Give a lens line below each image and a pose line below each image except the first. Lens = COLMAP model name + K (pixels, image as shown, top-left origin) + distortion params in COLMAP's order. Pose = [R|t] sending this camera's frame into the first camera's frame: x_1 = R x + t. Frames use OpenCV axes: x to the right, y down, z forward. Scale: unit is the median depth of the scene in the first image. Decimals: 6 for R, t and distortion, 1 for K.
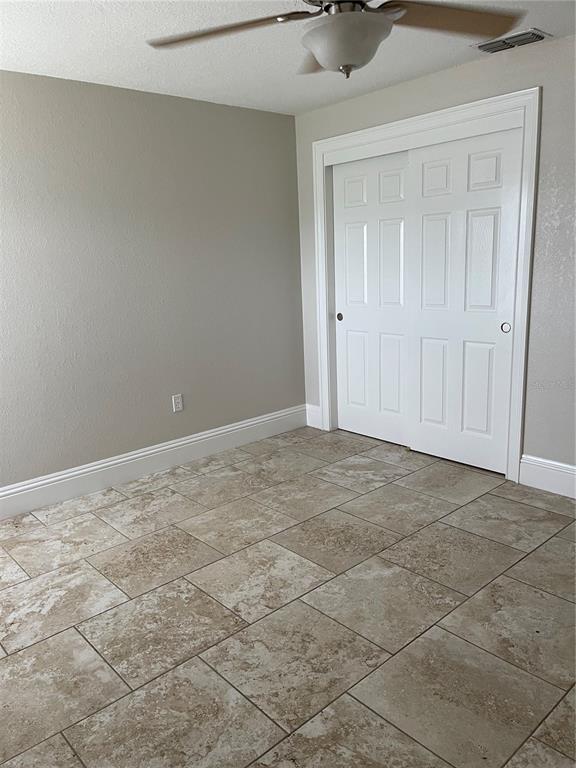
lens RADIAL K [[590.8, 0, 288.0], [0, 590.8, 384.0], [0, 0, 1]] dist [0.007052, 0.001141]
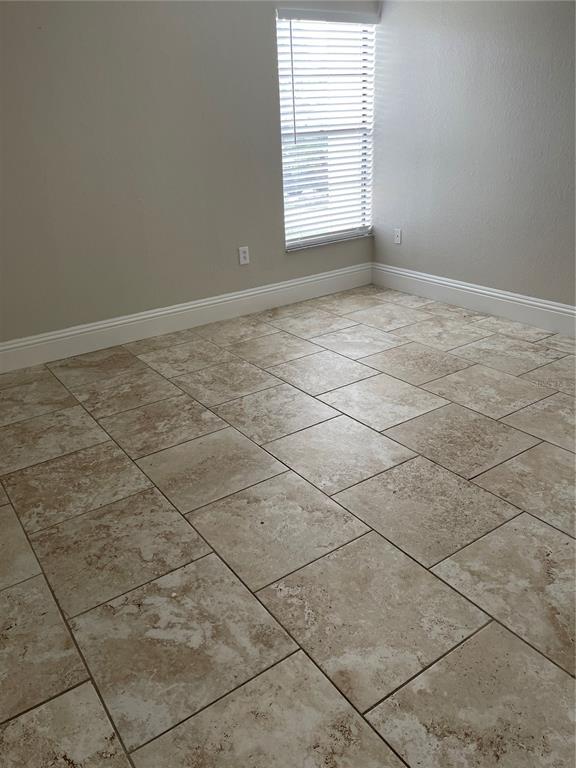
lens RADIAL K [[590.8, 0, 288.0], [0, 590.8, 384.0], [0, 0, 1]] dist [0.007052, 0.001141]
pose [[-0.123518, 0.453349, -0.882733, 0.825461], [-0.153167, 0.870175, 0.468332, -0.184237], [0.980451, 0.193052, -0.038044, 0.711247]]
